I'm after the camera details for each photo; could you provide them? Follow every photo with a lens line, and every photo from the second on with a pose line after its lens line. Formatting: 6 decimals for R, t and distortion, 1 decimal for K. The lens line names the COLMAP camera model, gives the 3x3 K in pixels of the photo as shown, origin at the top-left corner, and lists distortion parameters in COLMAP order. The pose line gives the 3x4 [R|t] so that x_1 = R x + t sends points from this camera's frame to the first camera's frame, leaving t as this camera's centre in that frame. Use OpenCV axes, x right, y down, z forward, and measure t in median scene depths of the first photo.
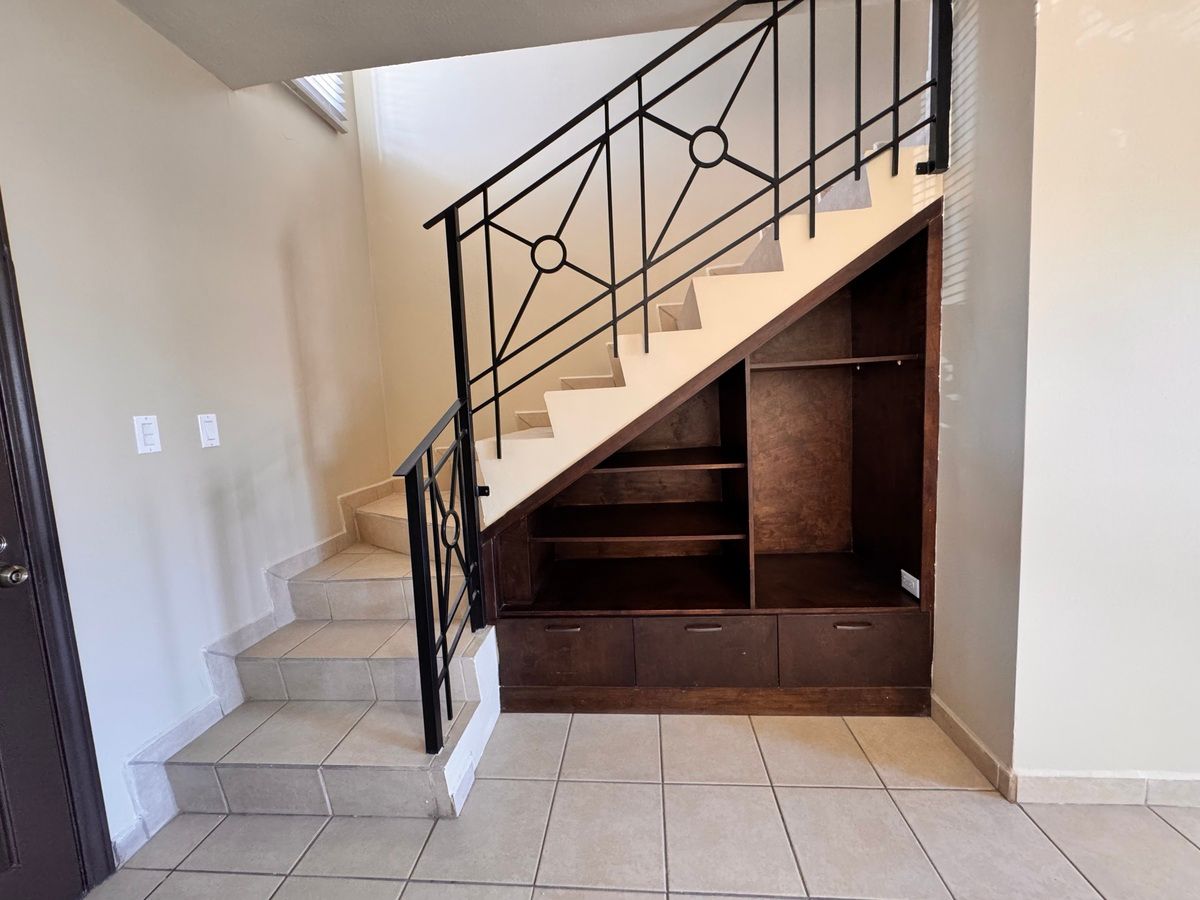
lens RADIAL K [[475.8, 0, 602.5], [0, 475.8, 446.9], [0, 0, 1]] dist [-0.003972, 0.000559]
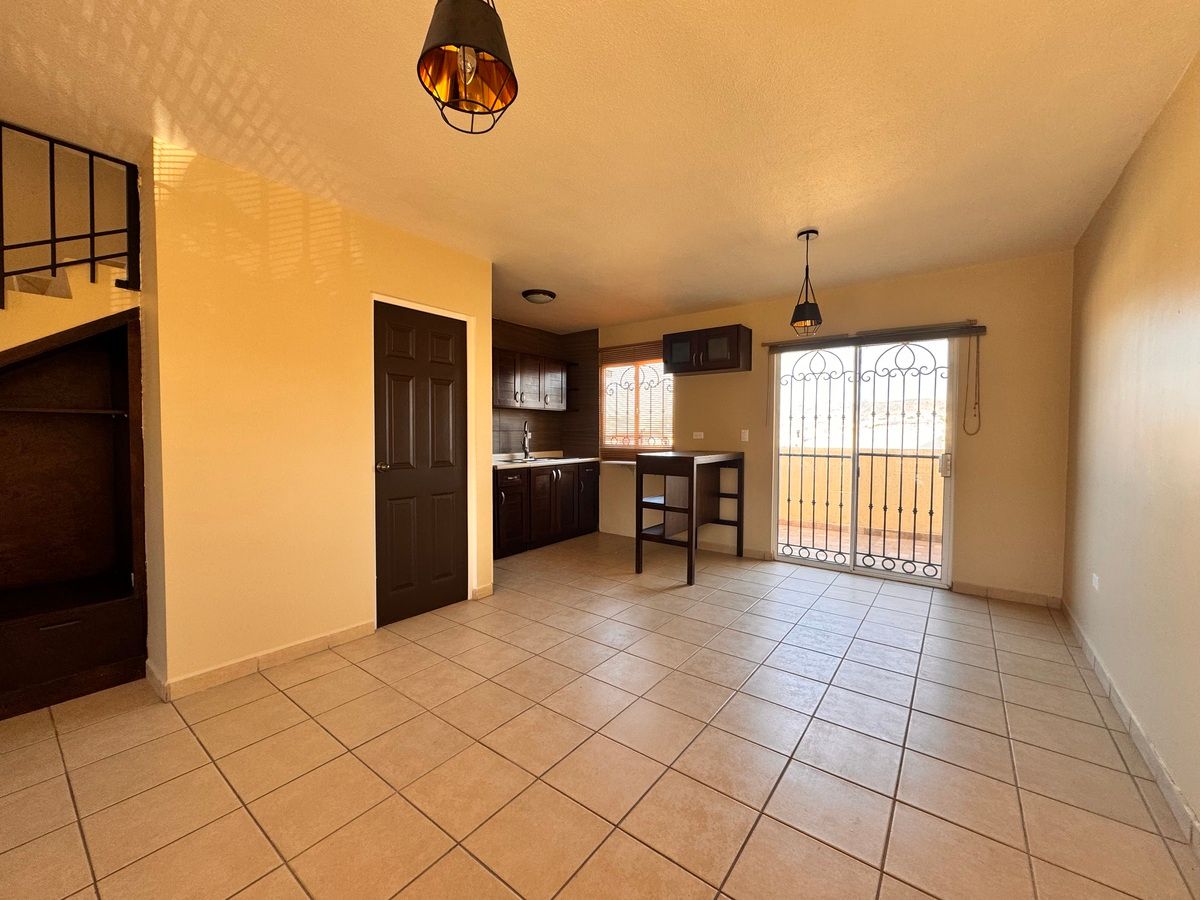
lens RADIAL K [[475.8, 0, 594.9], [0, 475.8, 449.9], [0, 0, 1]] dist [-0.003972, 0.000559]
pose [[0.532599, 0.029220, 0.845863, 0.232567], [0.053774, 0.996216, -0.068273, 0.090699], [-0.844657, 0.081847, 0.529013, -0.921559]]
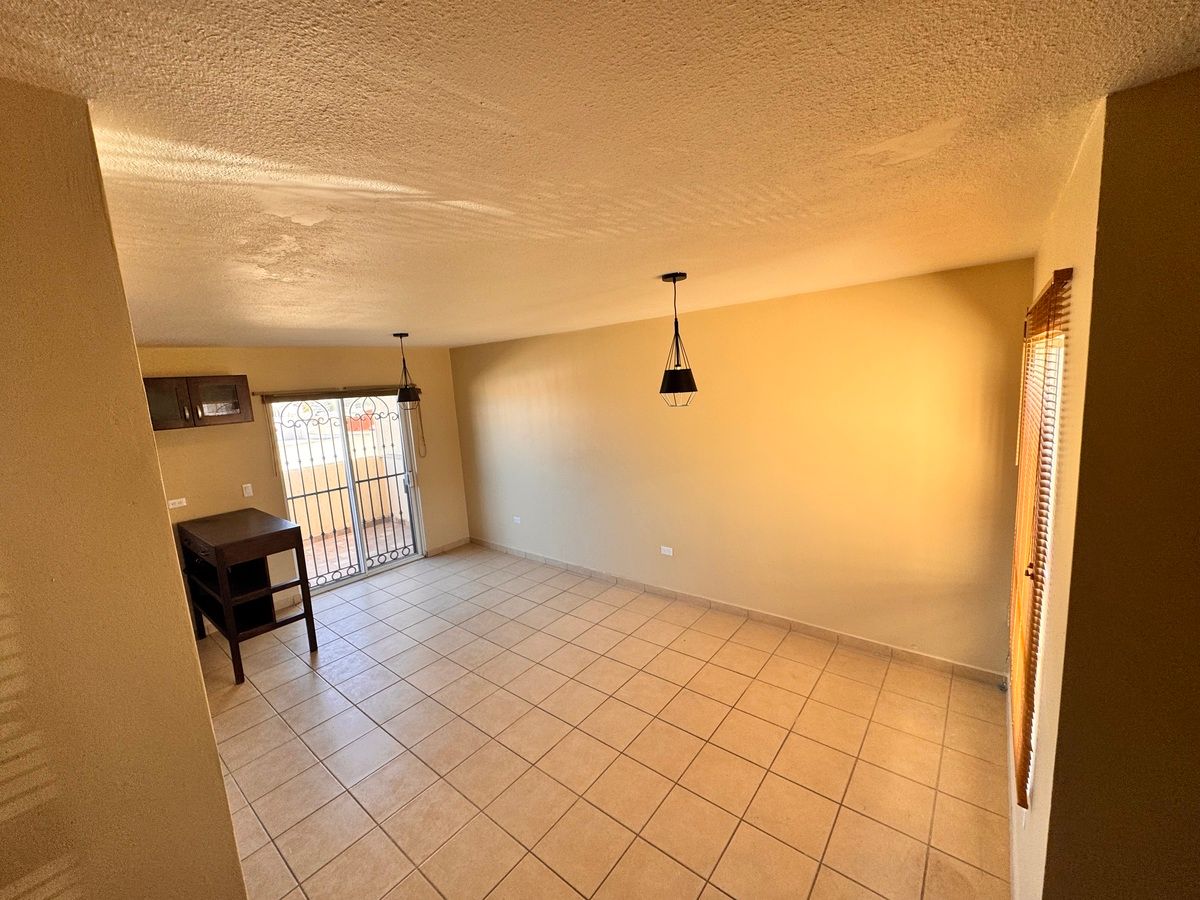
lens RADIAL K [[475.8, 0, 599.0], [0, 475.8, 445.9], [0, 0, 1]] dist [-0.003972, 0.000559]
pose [[-0.821359, 0.029753, 0.569635, -0.022479], [0.166920, 0.967461, 0.190151, -0.578152], [-0.545442, 0.251265, -0.799599, 0.857784]]
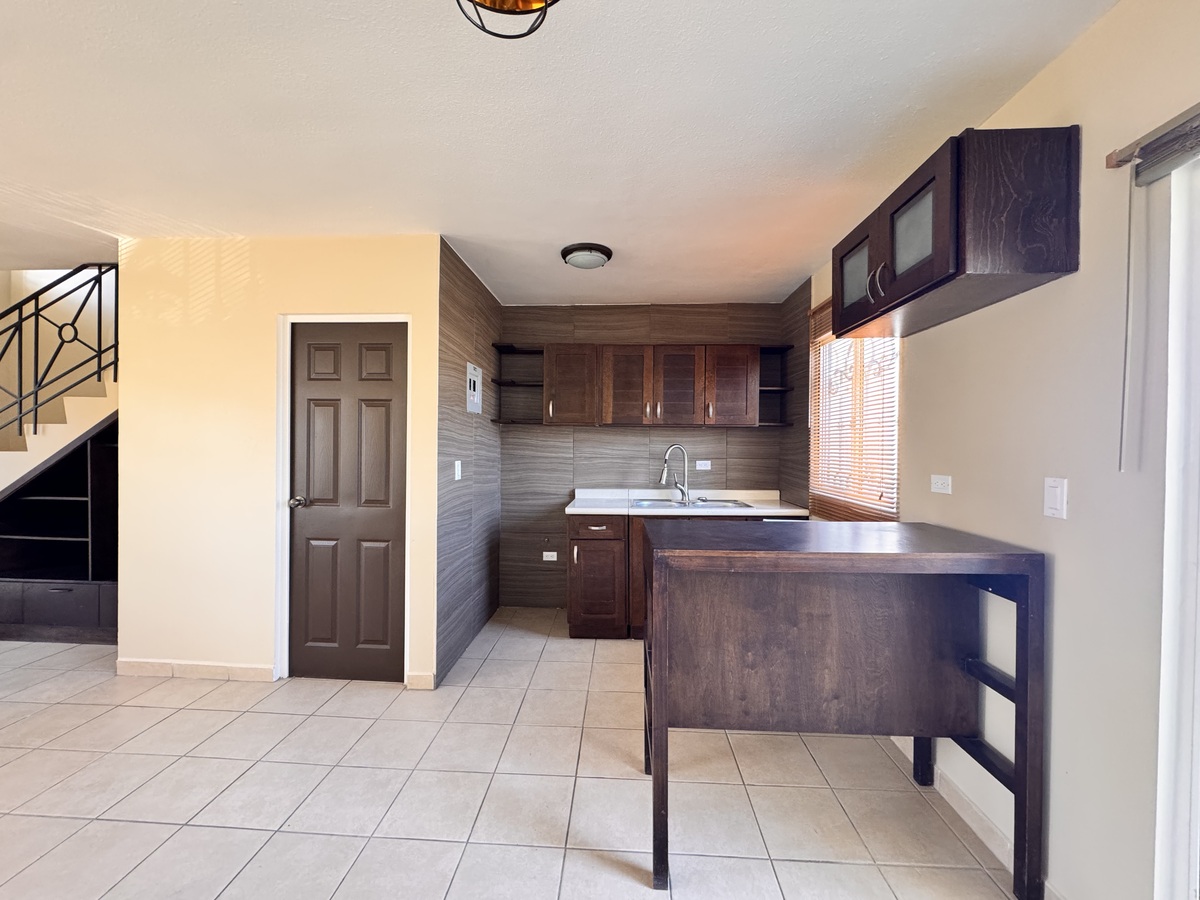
lens RADIAL K [[475.8, 0, 597.9], [0, 475.8, 447.6], [0, 0, 1]] dist [-0.003972, 0.000559]
pose [[0.997152, 0.065459, 0.037465, 2.343515], [-0.061450, 0.993122, -0.099664, -0.102686], [-0.043731, 0.097078, 0.994316, -0.982692]]
